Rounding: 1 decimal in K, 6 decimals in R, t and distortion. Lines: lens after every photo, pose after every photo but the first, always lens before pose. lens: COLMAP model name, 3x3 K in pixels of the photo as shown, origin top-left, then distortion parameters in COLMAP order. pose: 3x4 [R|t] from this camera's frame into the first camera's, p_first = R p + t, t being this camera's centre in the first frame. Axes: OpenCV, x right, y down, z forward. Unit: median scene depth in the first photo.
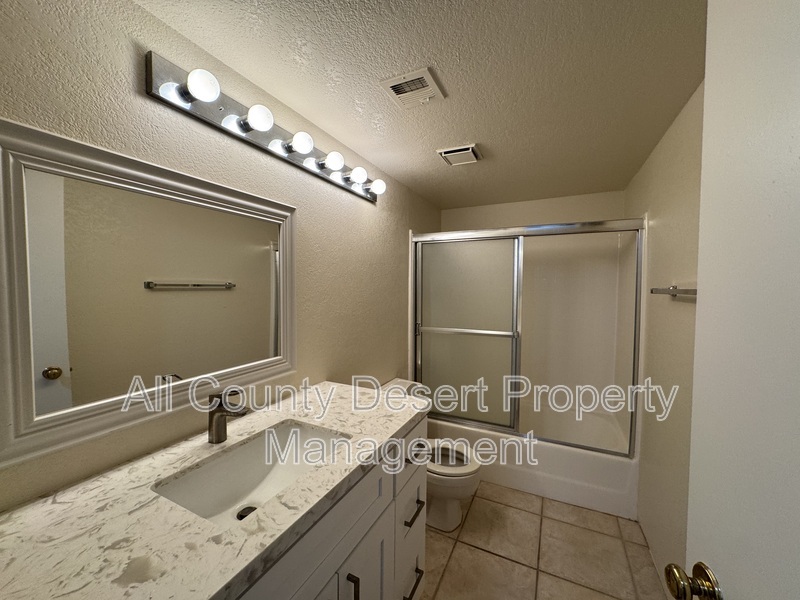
lens RADIAL K [[318.4, 0, 399.7], [0, 318.4, 298.9], [0, 0, 1]] dist [-0.003036, 0.001083]
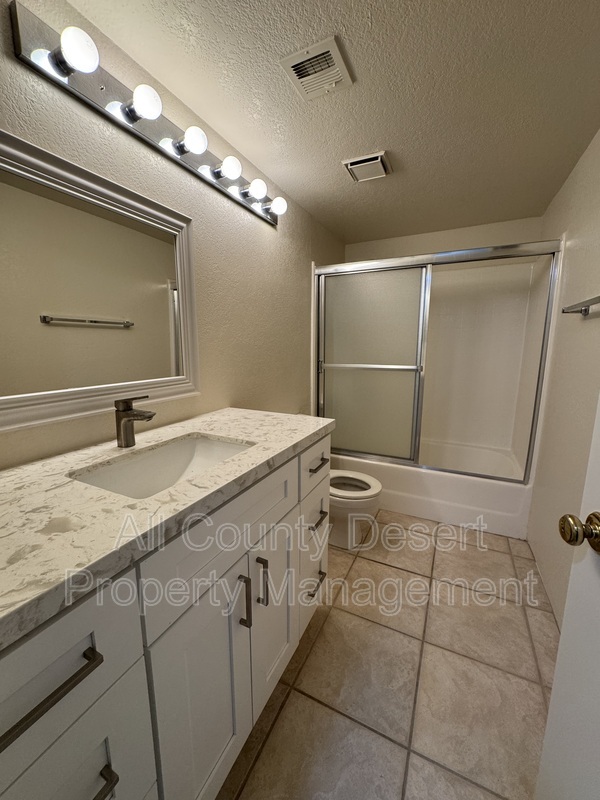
lens RADIAL K [[318.4, 0, 300.3], [0, 318.4, 401.0], [0, 0, 1]] dist [-0.003036, 0.001083]
pose [[0.999986, -0.004803, -0.002170, -0.006418], [0.005044, 0.991541, 0.129698, 0.109678], [0.001529, -0.129707, 0.991551, 0.002811]]
